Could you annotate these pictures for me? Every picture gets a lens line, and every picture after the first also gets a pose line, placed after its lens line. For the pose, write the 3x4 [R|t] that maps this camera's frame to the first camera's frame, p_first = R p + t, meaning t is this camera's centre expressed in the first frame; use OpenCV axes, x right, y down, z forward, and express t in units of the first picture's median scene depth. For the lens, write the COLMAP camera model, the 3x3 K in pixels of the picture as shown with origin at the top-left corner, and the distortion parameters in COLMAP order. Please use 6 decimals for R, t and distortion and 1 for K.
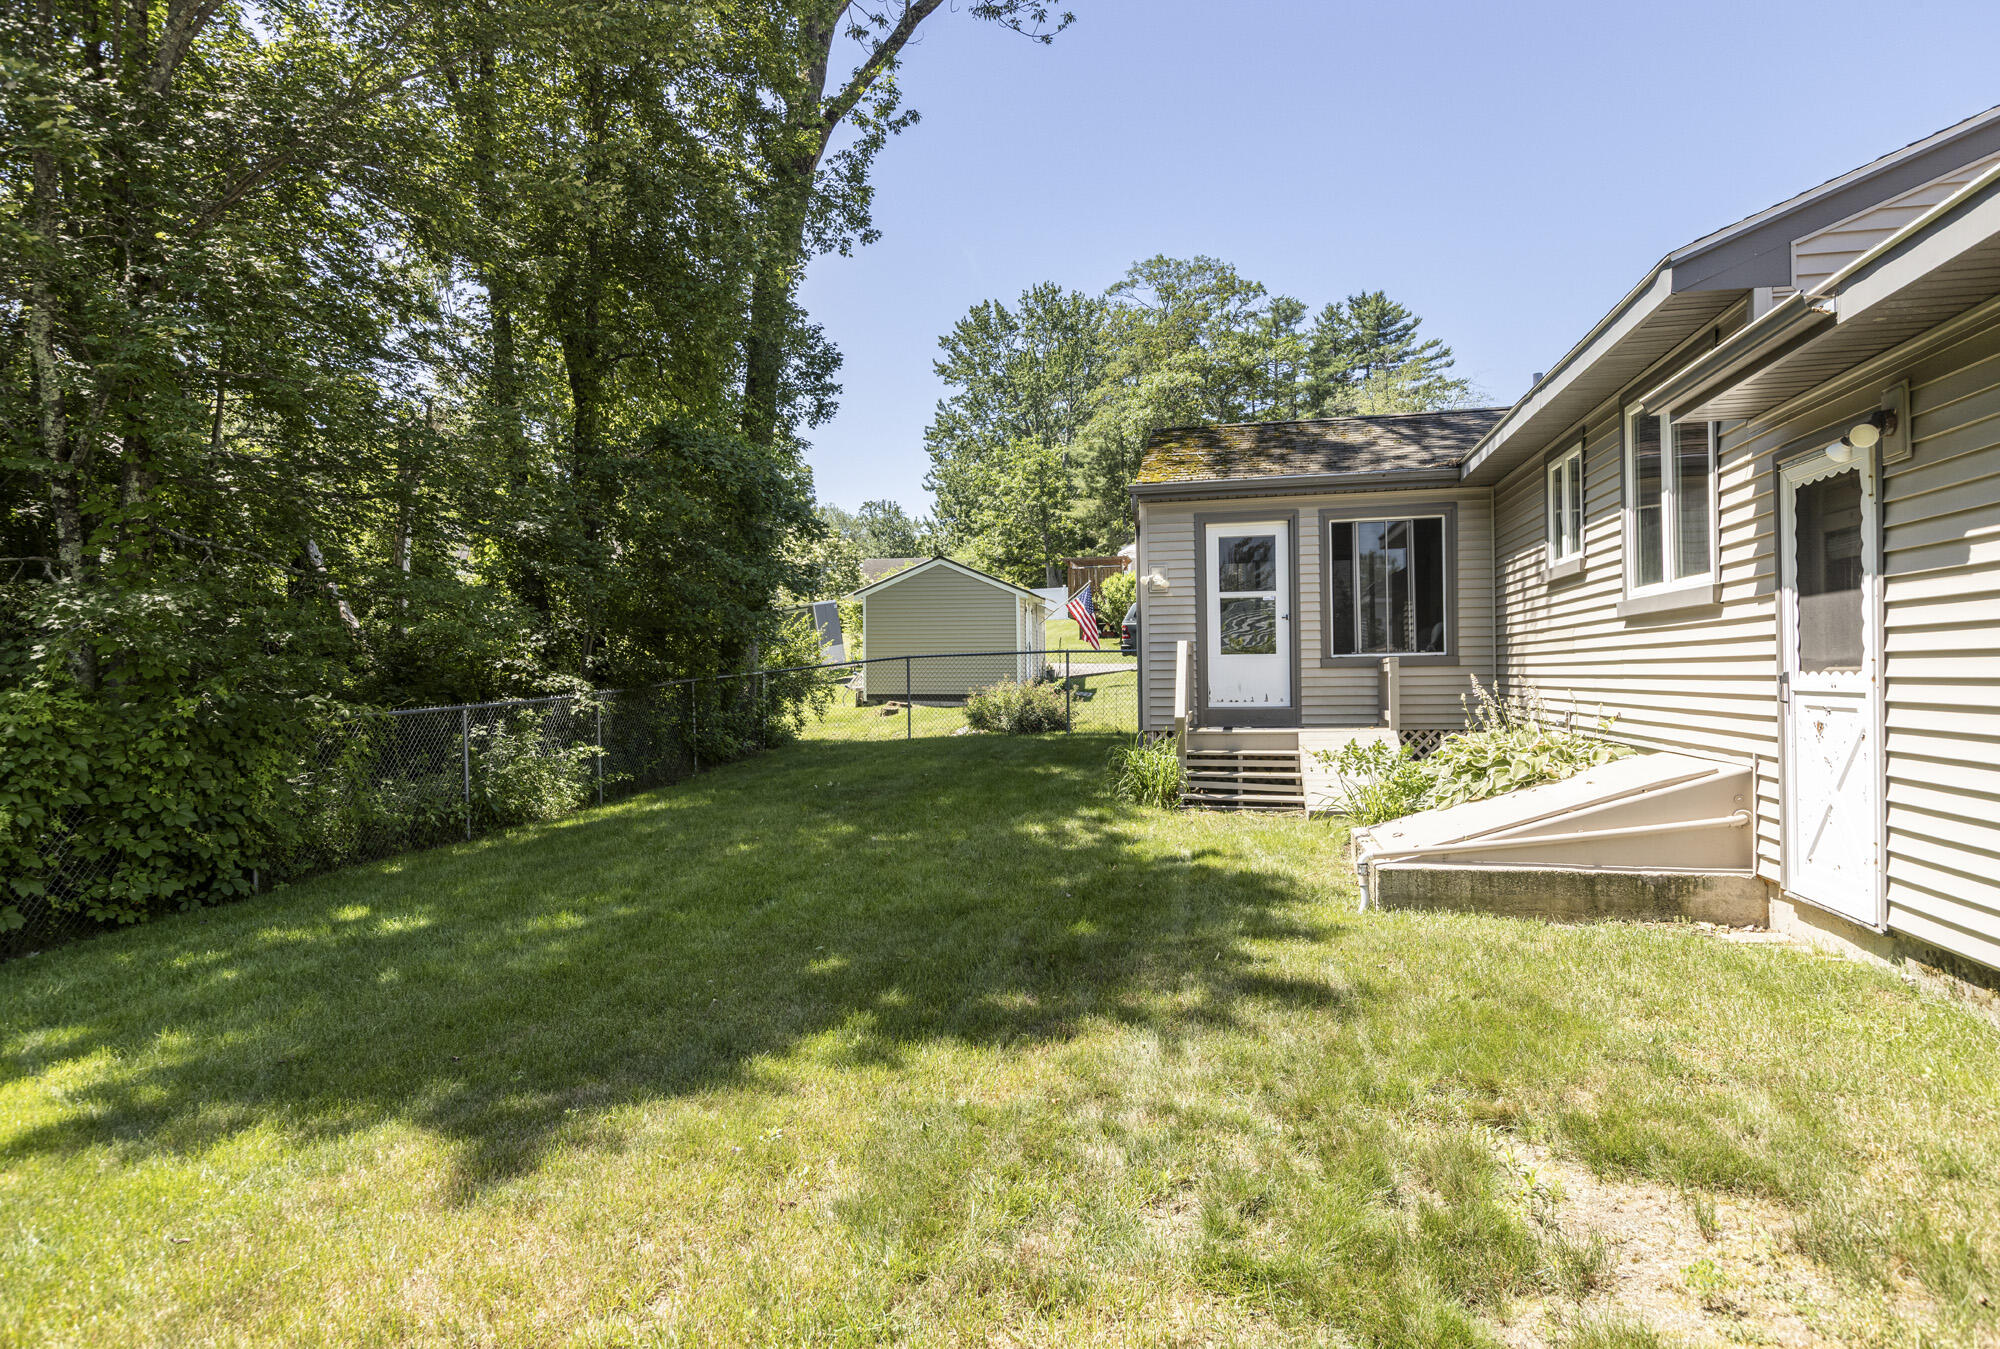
lens RADIAL K [[1205.2, 0, 956.6], [0, 1205.2, 681.0], [0, 0, 1]] dist [0.007794, 0.001852]
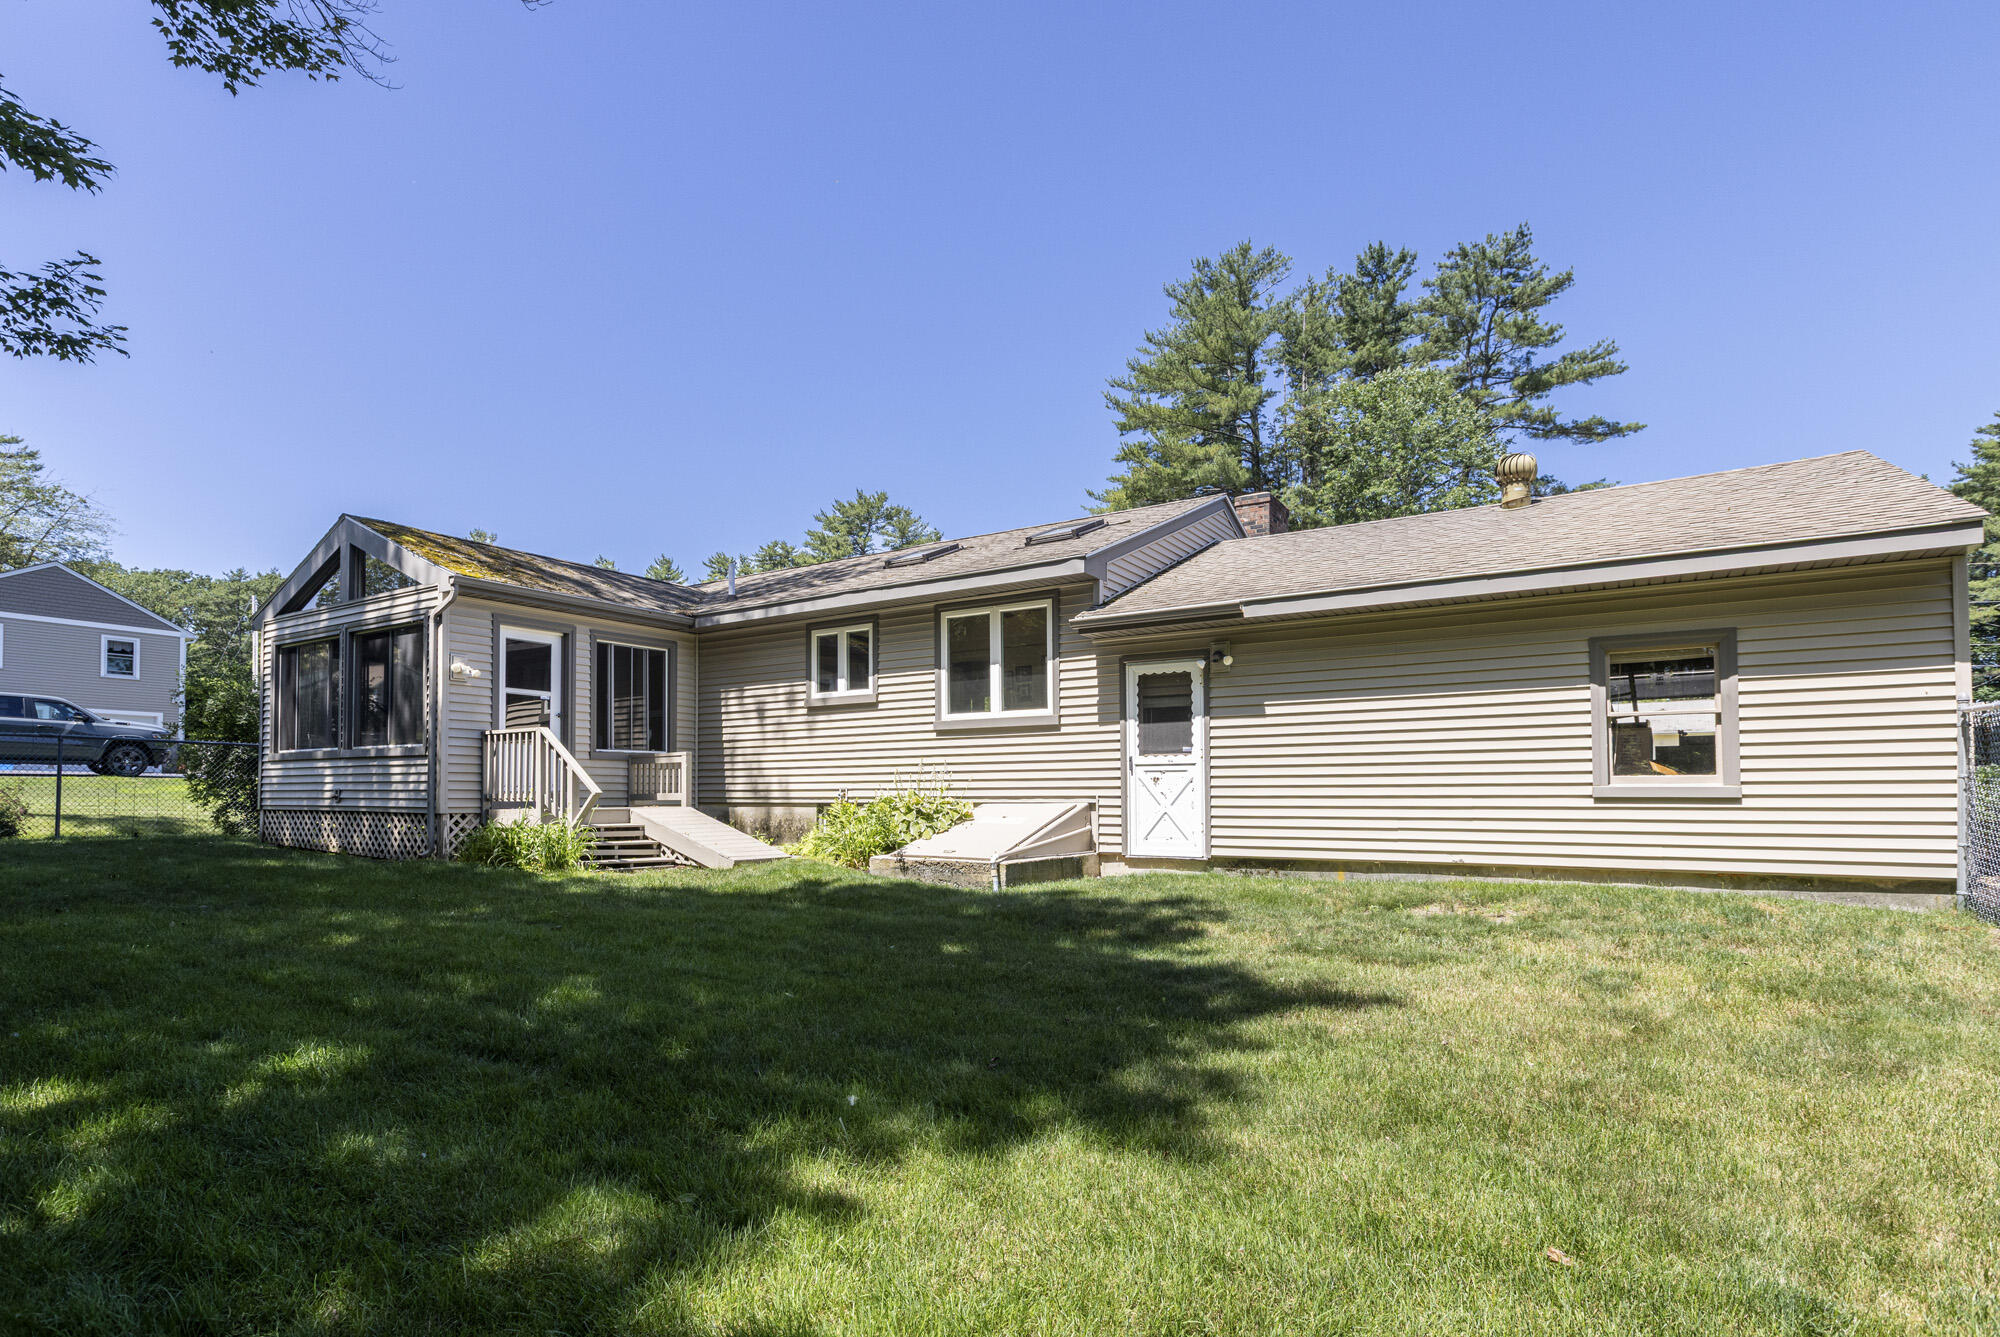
lens RADIAL K [[993.4, 0, 1001.5], [0, 993.4, 769.8], [0, 0, 1]] dist [-0.000680, -0.000277]
pose [[0.328205, 0.037799, 0.943850, -0.439504], [0.001325, 0.999180, -0.040476, 0.035709], [-0.944606, 0.014534, 0.327886, 0.243787]]
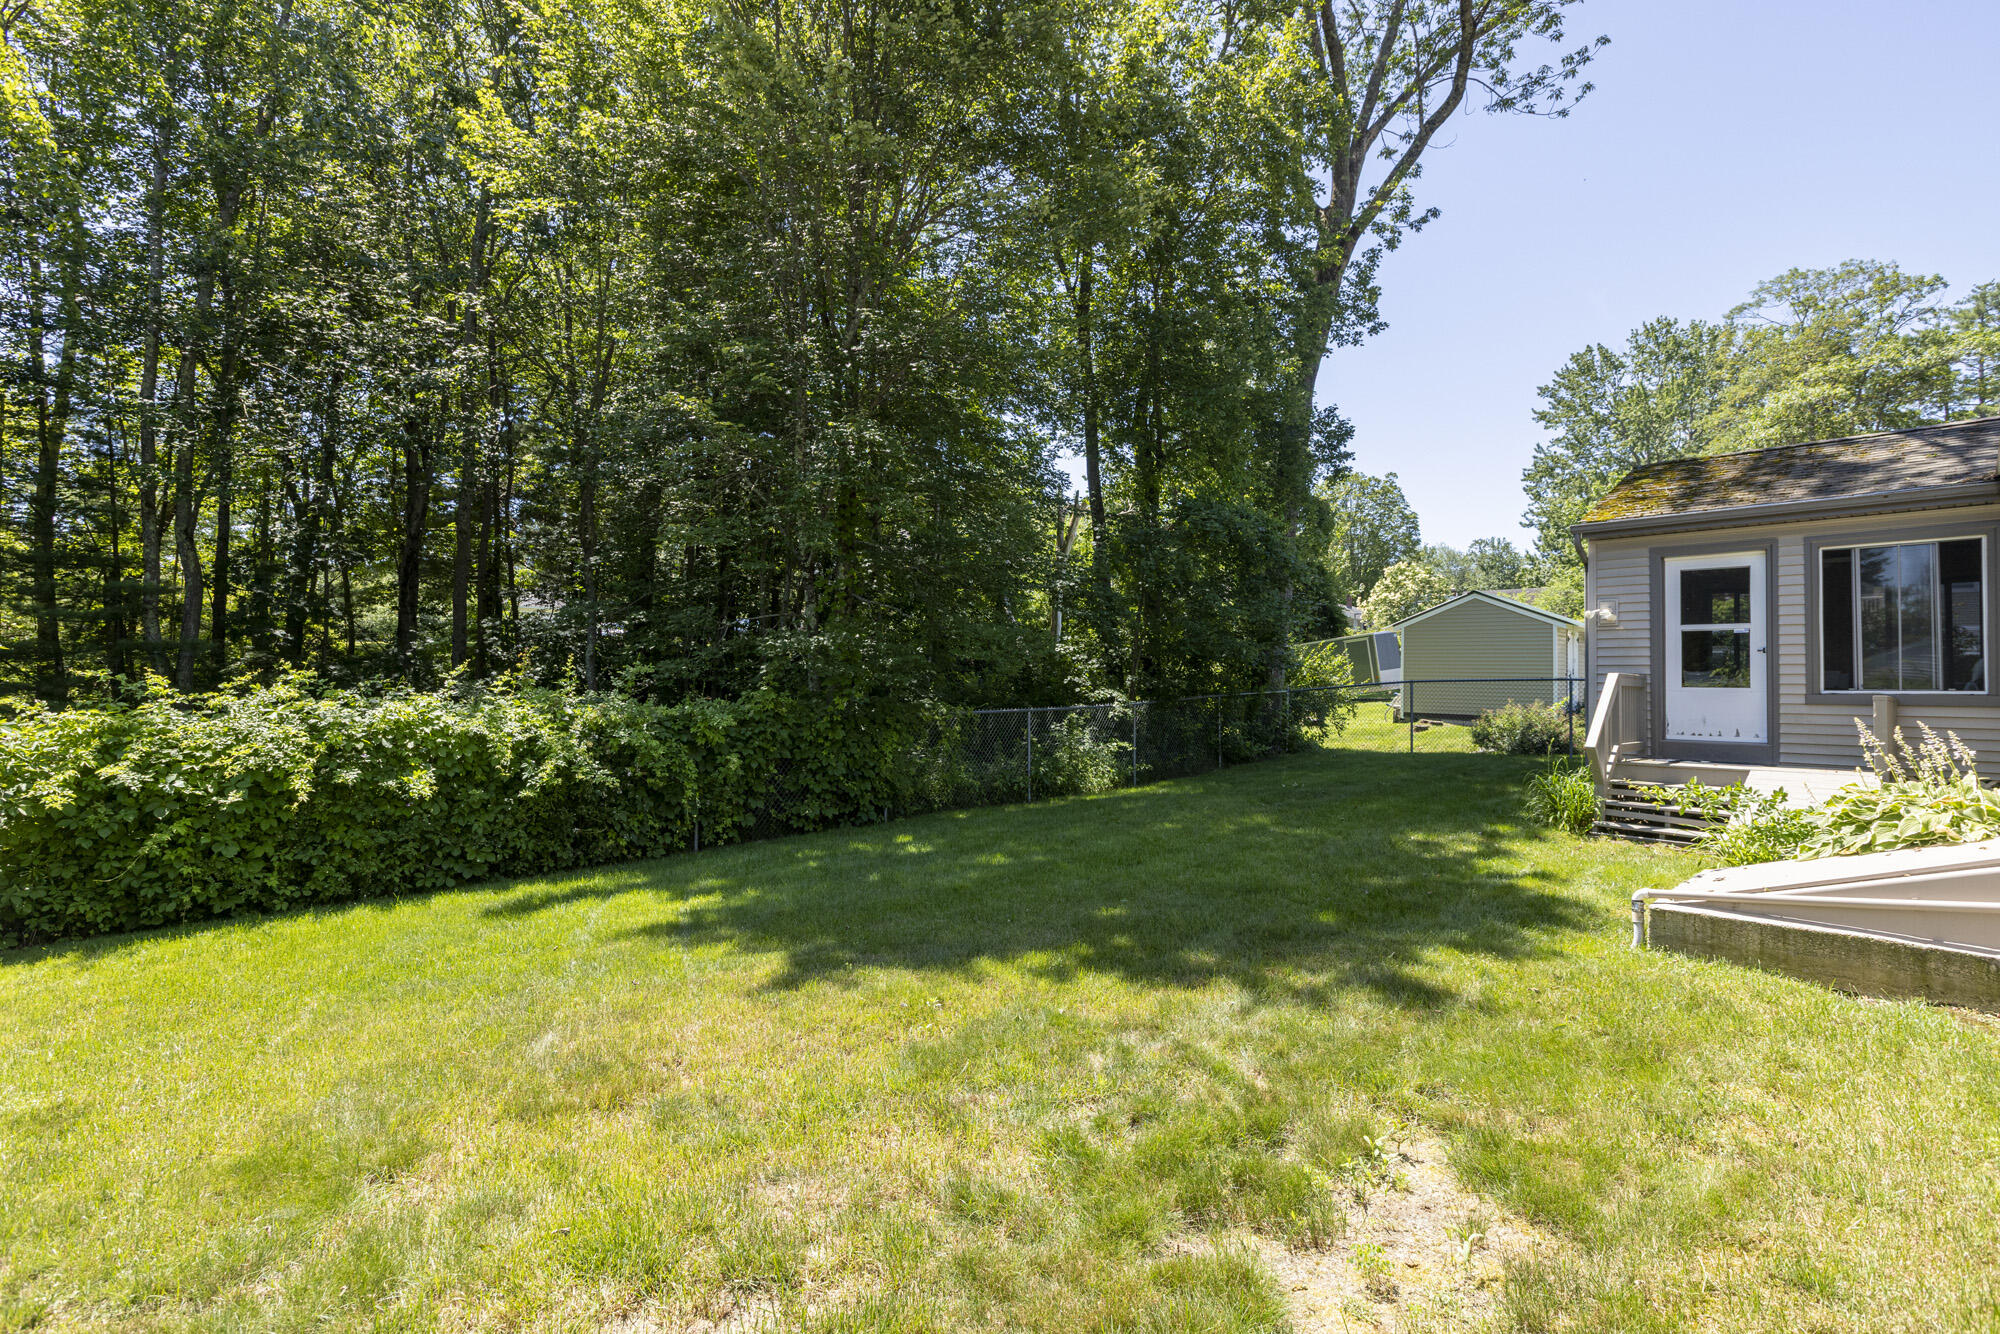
lens RADIAL K [[941.5, 0, 930.7], [0, 941.5, 662.2], [0, 0, 1]] dist [0.001222, -0.000104]
pose [[0.824639, 0.010352, -0.565564, 0.133823], [-0.028744, 0.999308, -0.023620, -0.005655], [0.564928, 0.035735, 0.824366, 0.003487]]
